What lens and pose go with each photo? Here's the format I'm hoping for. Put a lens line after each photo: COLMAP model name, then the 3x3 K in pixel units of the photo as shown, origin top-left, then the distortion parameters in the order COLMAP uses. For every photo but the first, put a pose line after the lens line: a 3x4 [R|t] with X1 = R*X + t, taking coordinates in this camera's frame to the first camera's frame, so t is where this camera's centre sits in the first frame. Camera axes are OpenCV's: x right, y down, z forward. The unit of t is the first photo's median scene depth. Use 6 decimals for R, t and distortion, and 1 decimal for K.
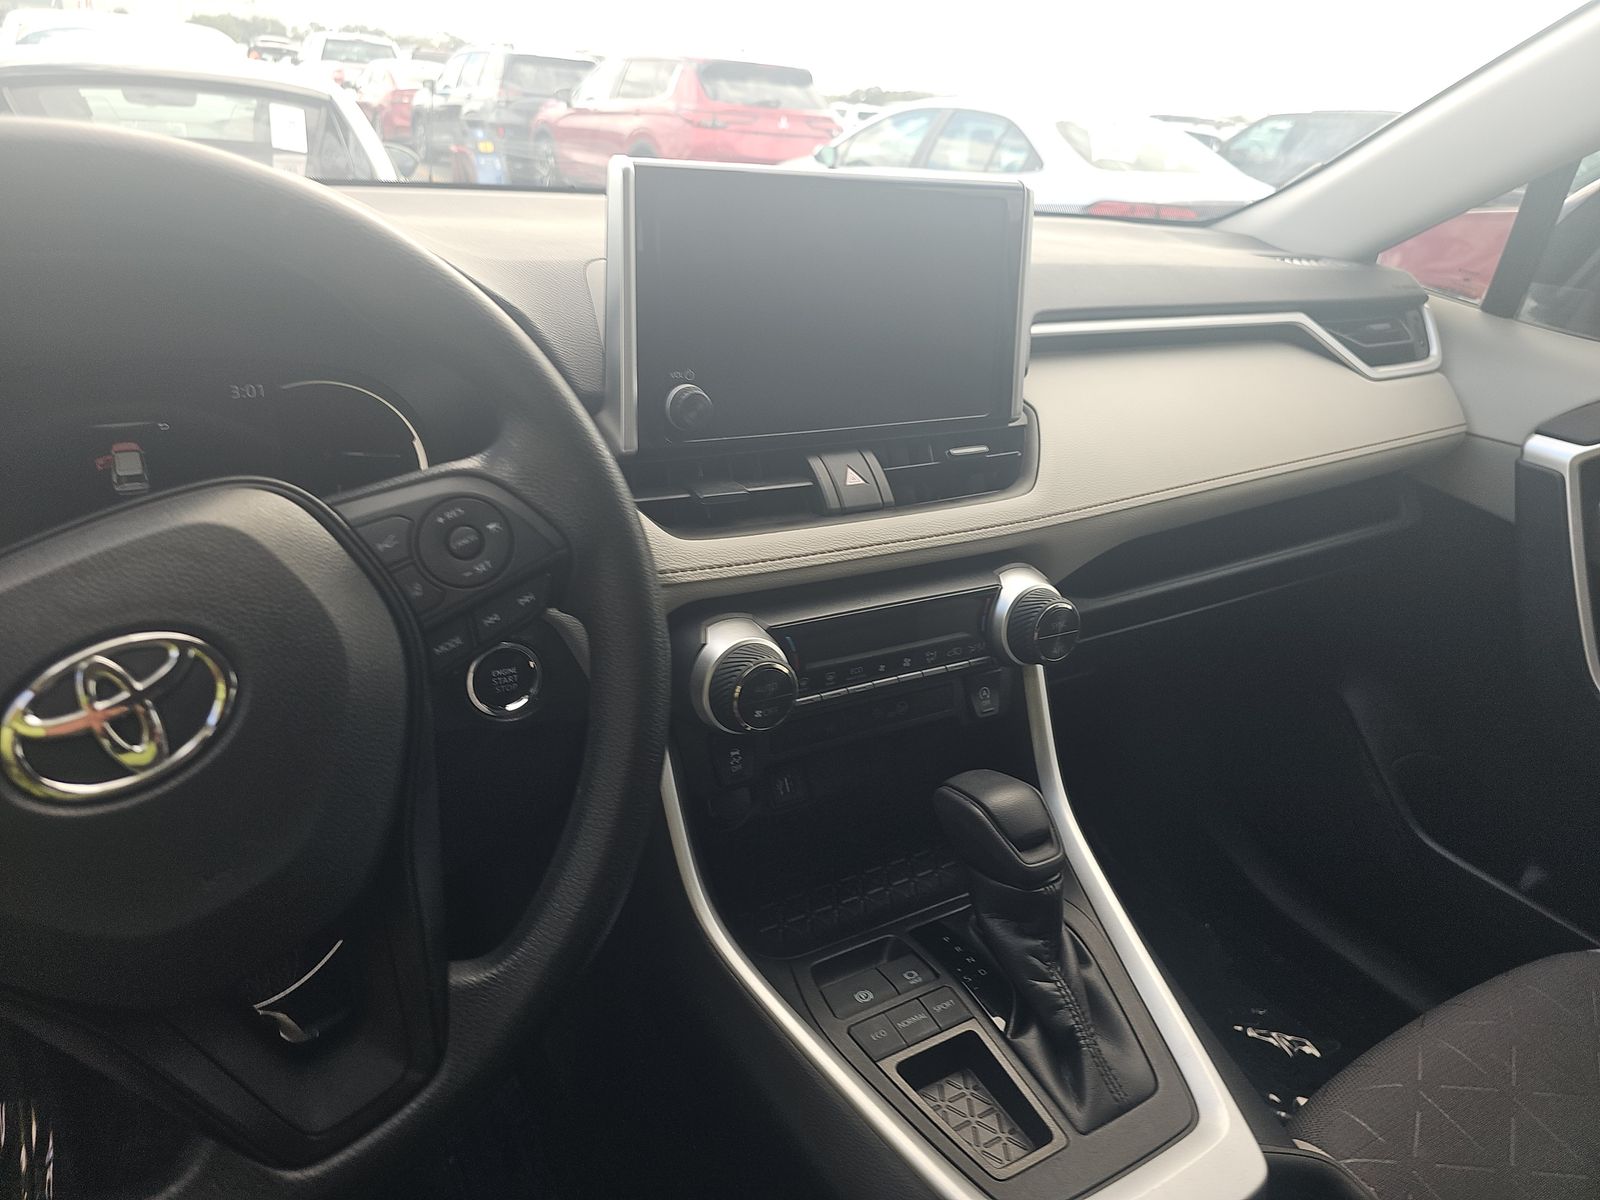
lens RADIAL K [[1082.4, 0, 772.7], [0, 1082.4, 579.8], [0, 0, 1]] dist [0.038362, -0.048912]
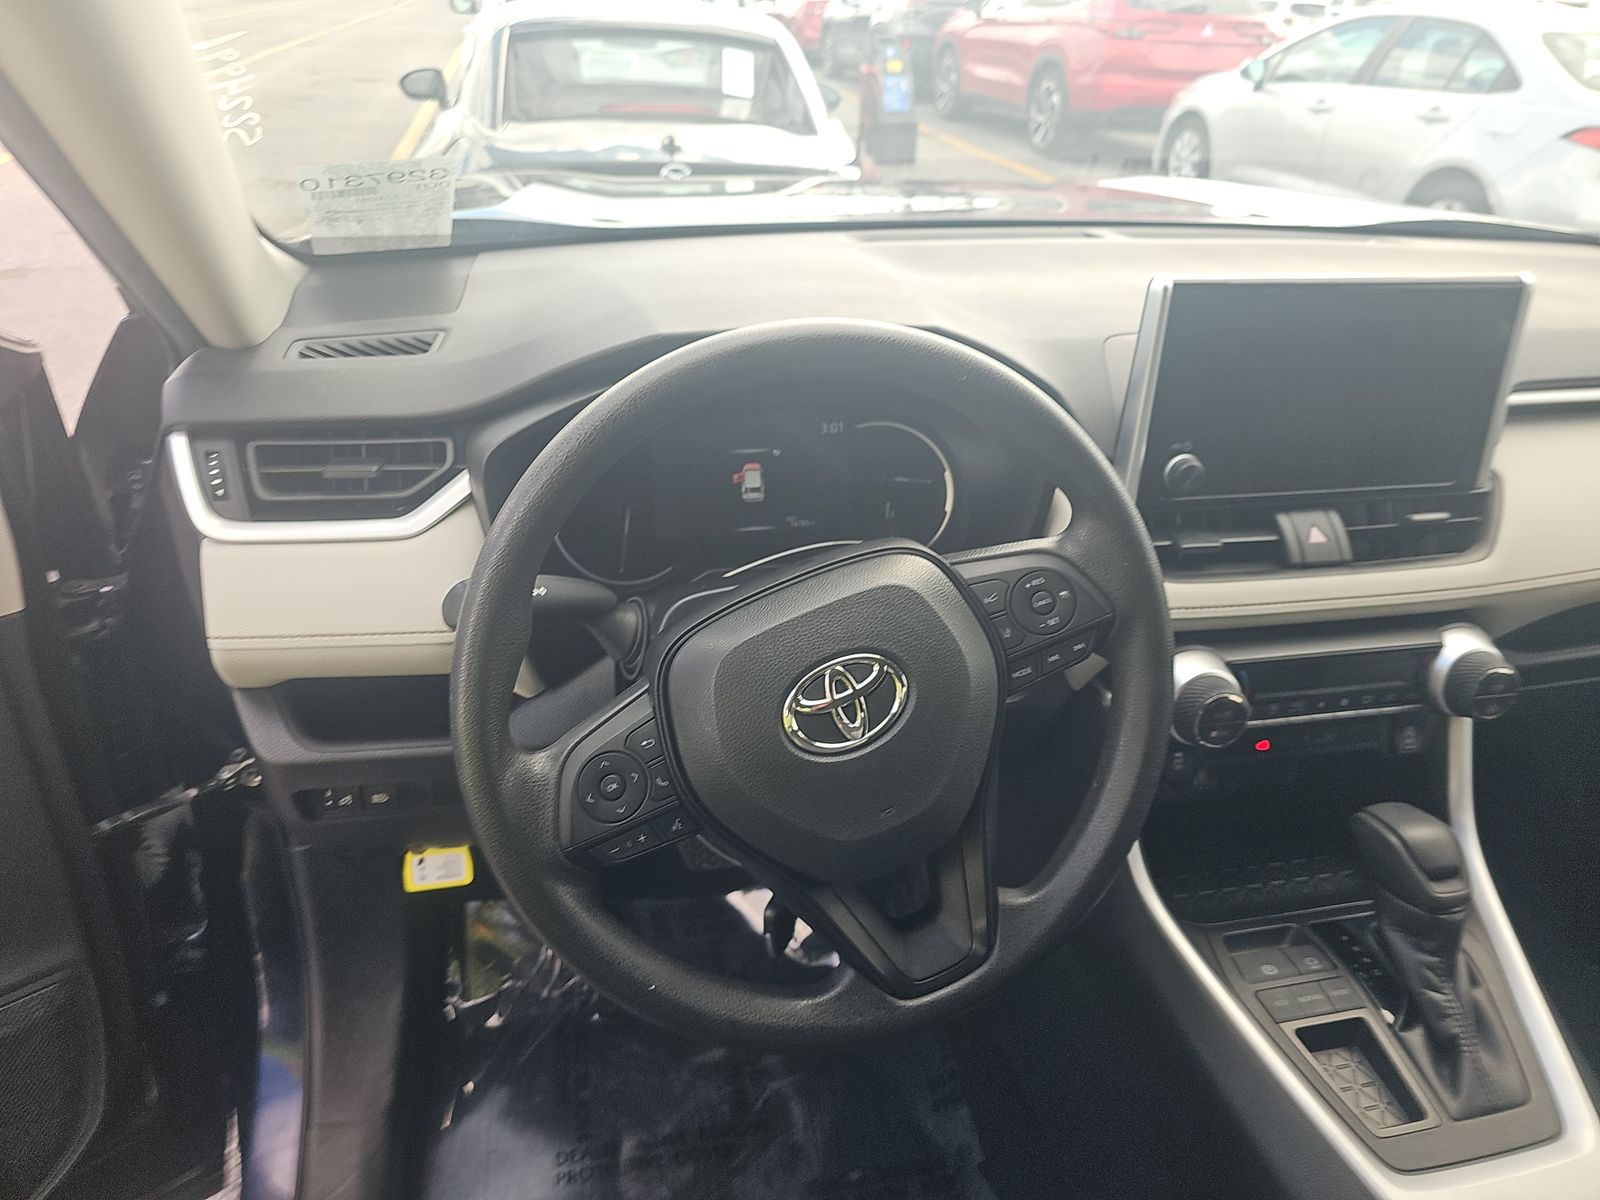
lens RADIAL K [[1082.4, 0, 772.7], [0, 1082.4, 579.8], [0, 0, 1]] dist [0.038362, -0.048912]
pose [[0.948290, 0.127173, -0.290815, -0.142922], [-0.102387, 0.989808, 0.098977, -0.113984], [0.300438, -0.064083, 0.951646, -0.303360]]
